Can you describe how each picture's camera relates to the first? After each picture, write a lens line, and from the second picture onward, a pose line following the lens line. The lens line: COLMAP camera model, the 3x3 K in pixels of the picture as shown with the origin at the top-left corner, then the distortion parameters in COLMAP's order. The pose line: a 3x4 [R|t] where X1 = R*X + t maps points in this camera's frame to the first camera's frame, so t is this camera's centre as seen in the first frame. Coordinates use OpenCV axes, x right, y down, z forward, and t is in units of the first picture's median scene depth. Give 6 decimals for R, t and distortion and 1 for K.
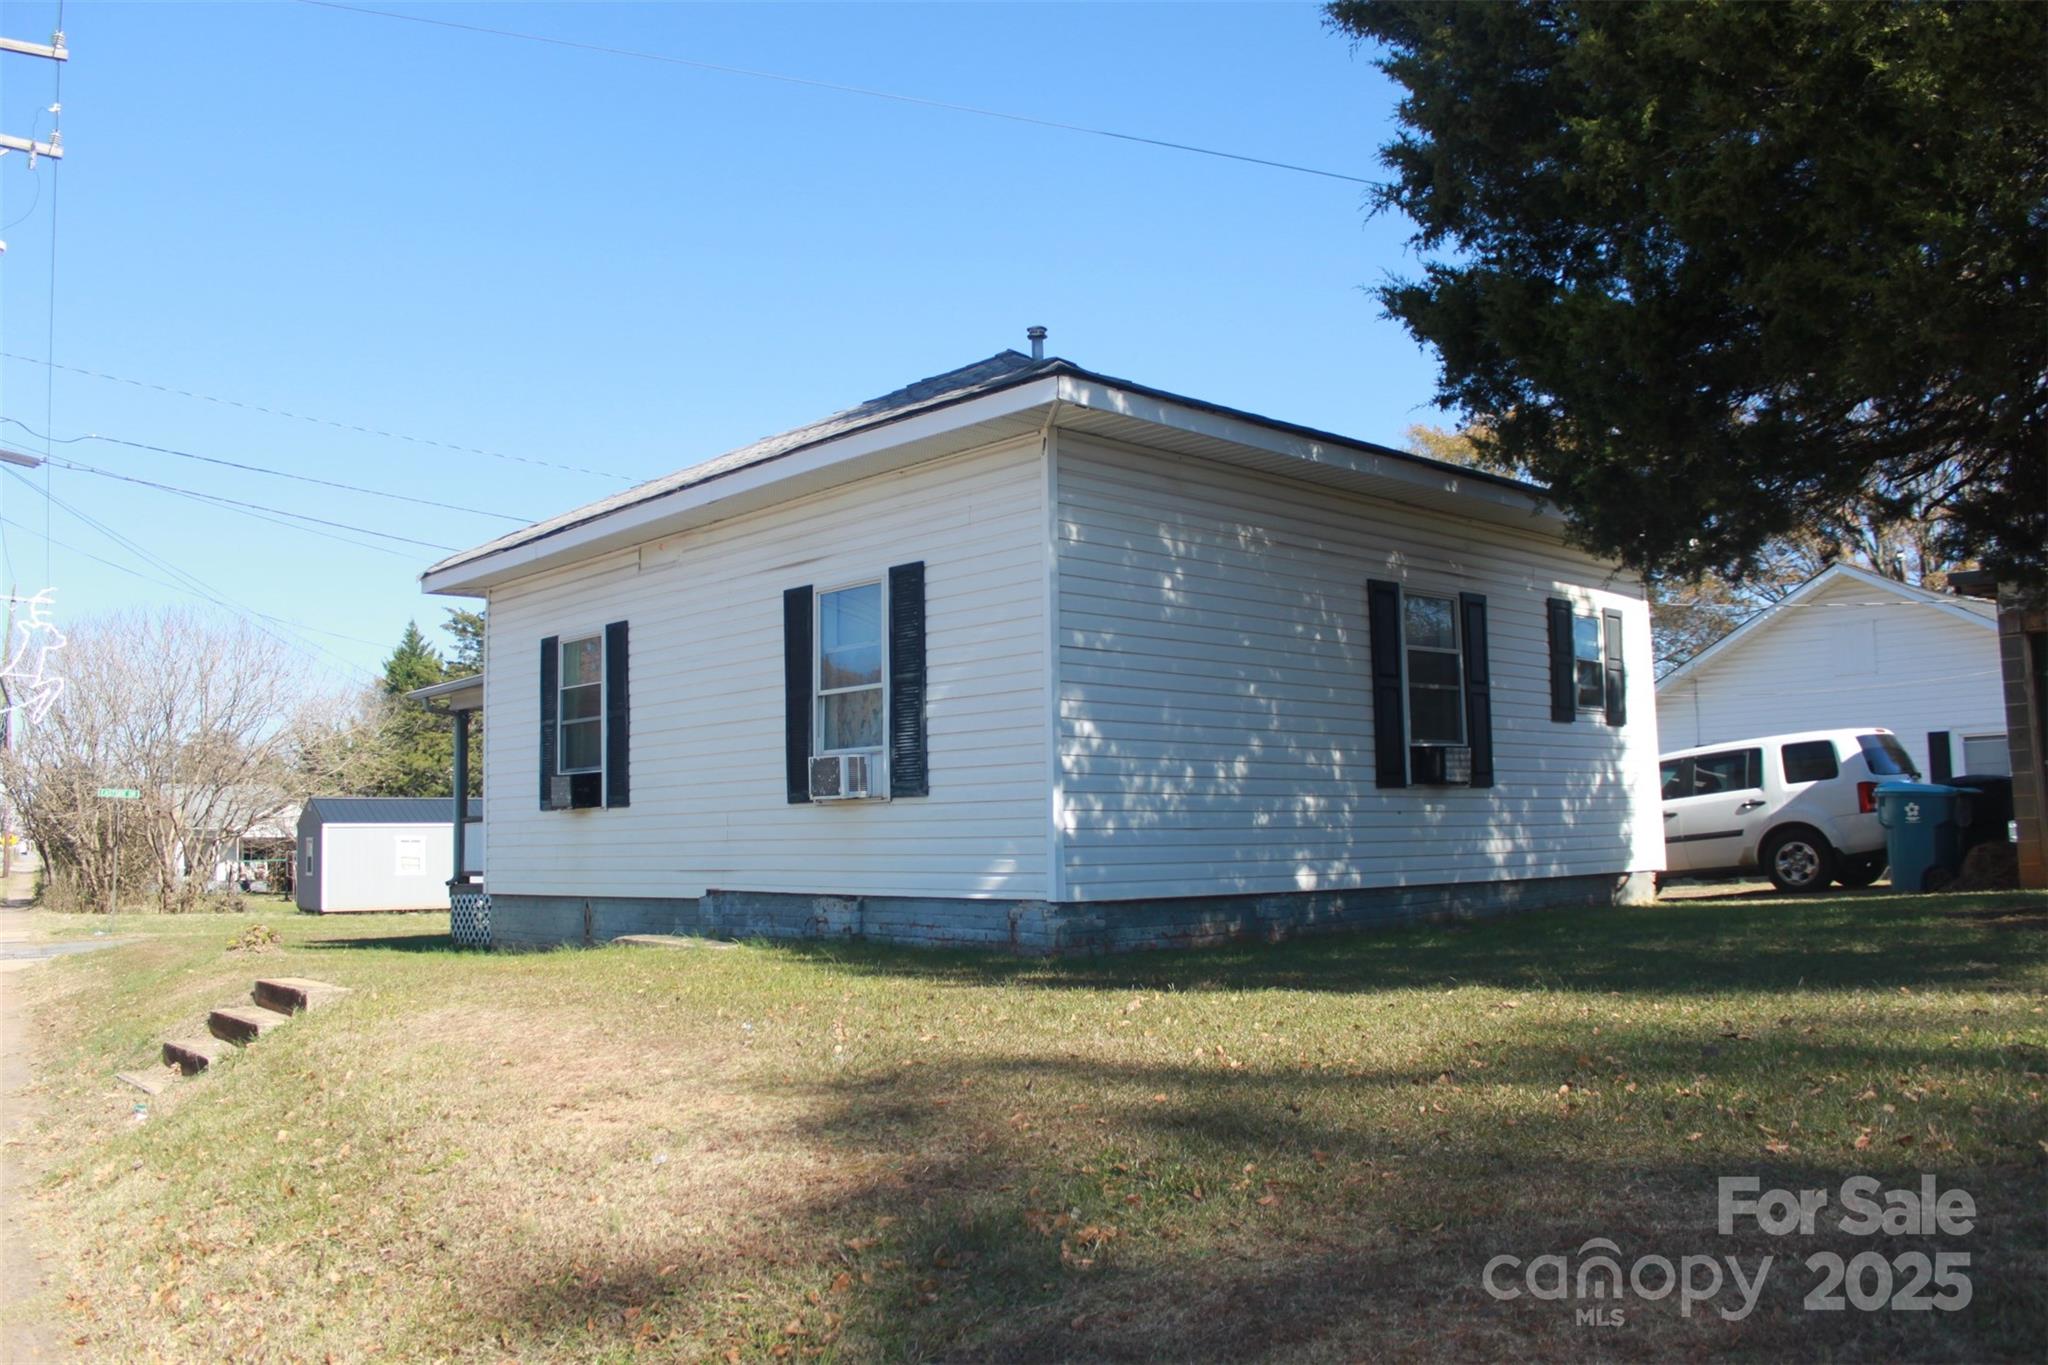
lens RADIAL K [[1707.4, 0, 1016.8], [0, 1707.4, 670.1], [0, 0, 1]] dist [-0.165817, 0.144660]
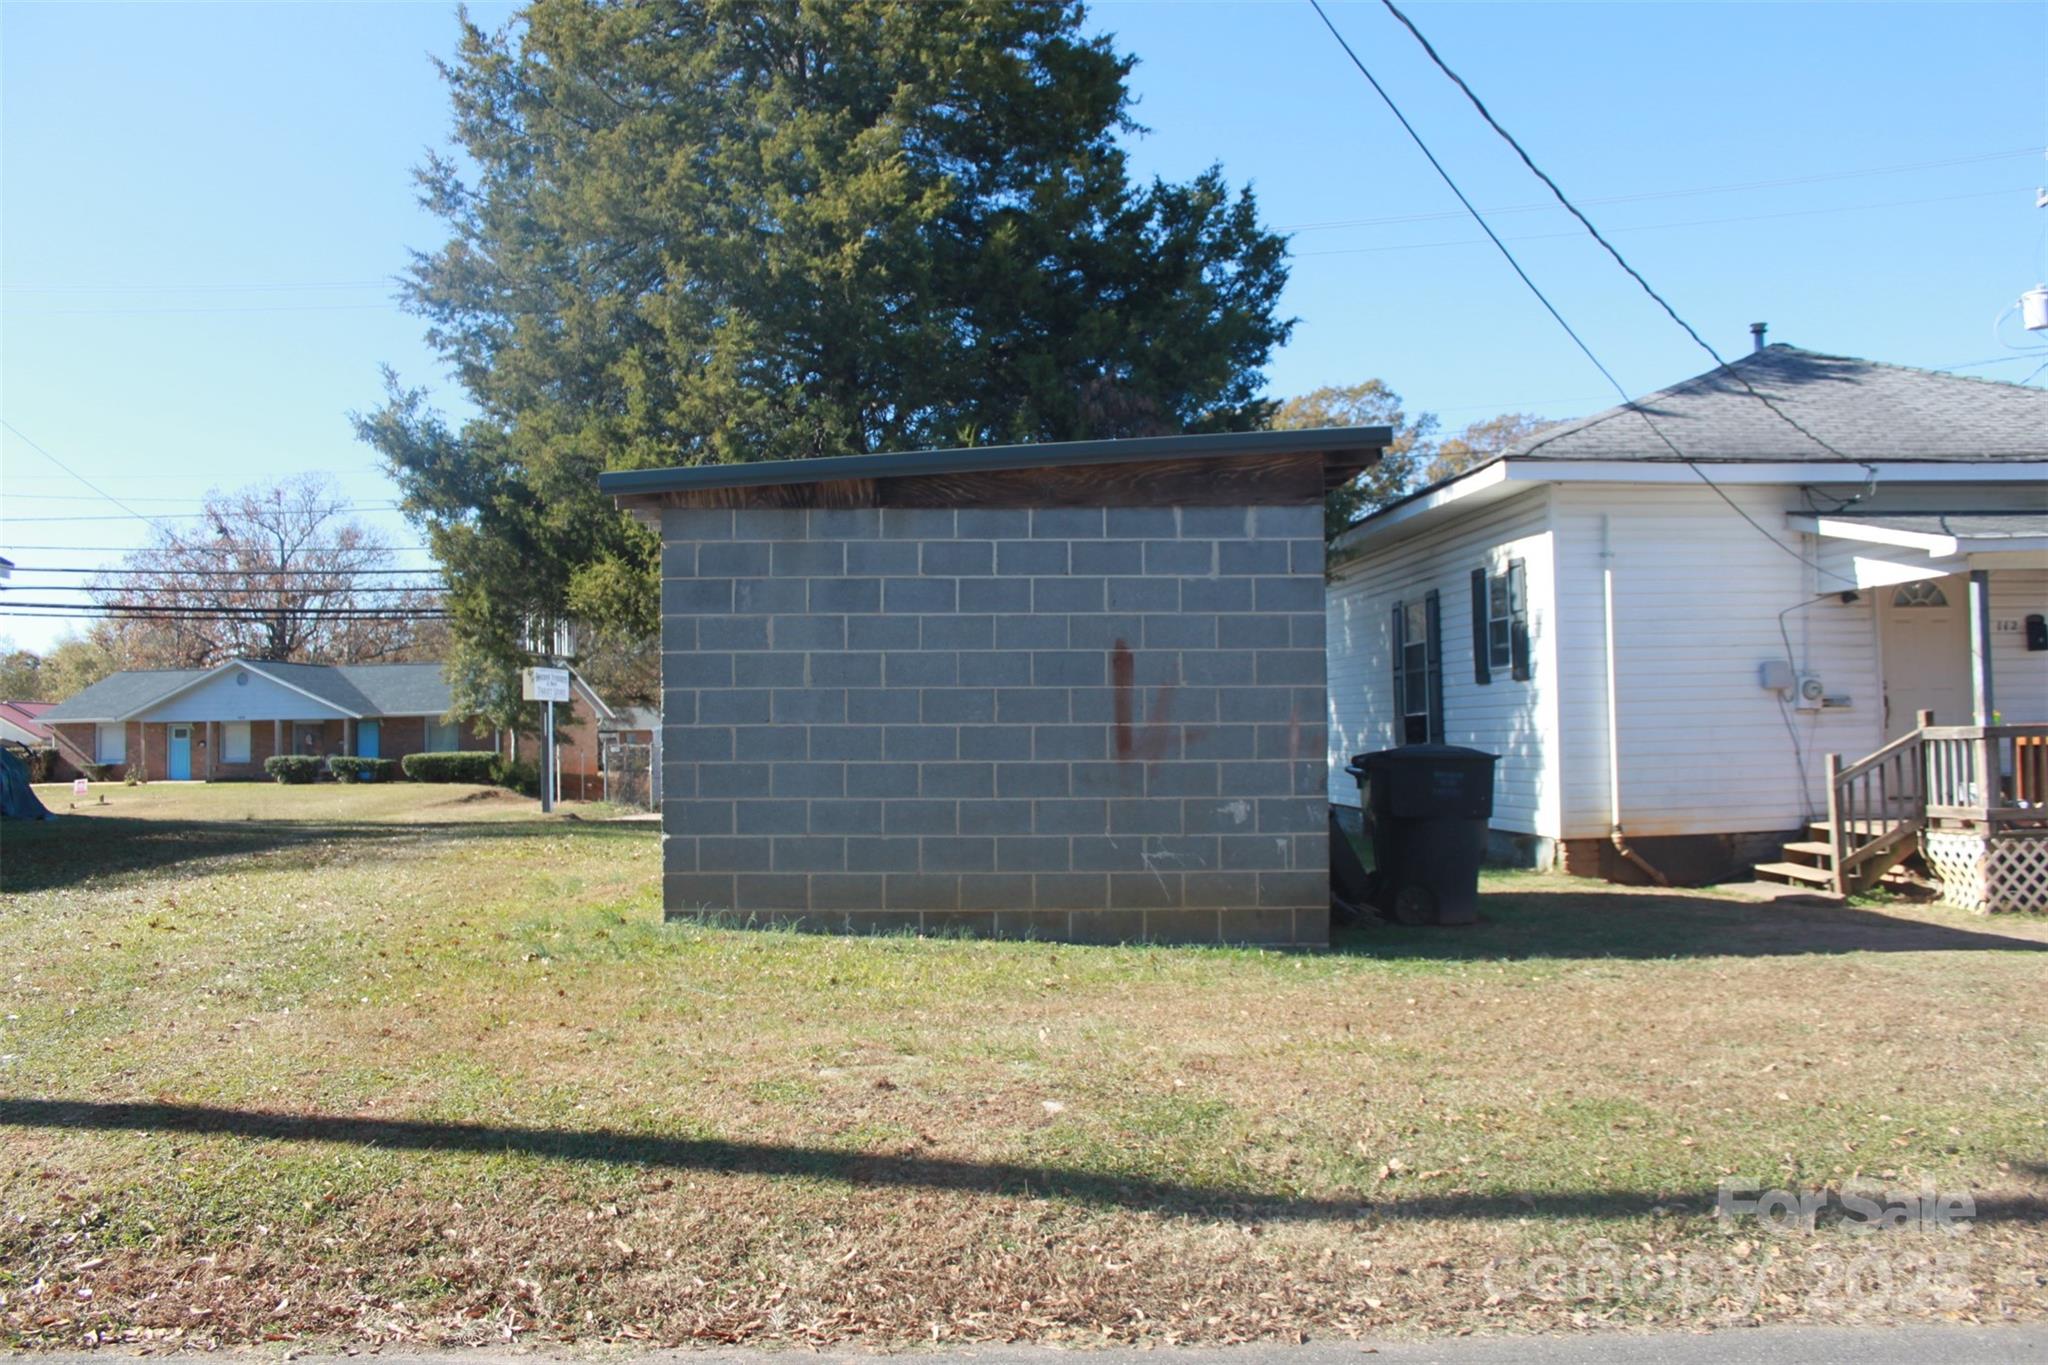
lens RADIAL K [[1707.4, 0, 1022.8], [0, 1707.4, 656.9], [0, 0, 1]] dist [-0.165817, 0.144660]
pose [[-0.631719, -0.006681, -0.775168, 1.739862], [0.109008, 0.989261, -0.097362, 0.111762], [0.767494, -0.146005, -0.624207, 1.870779]]
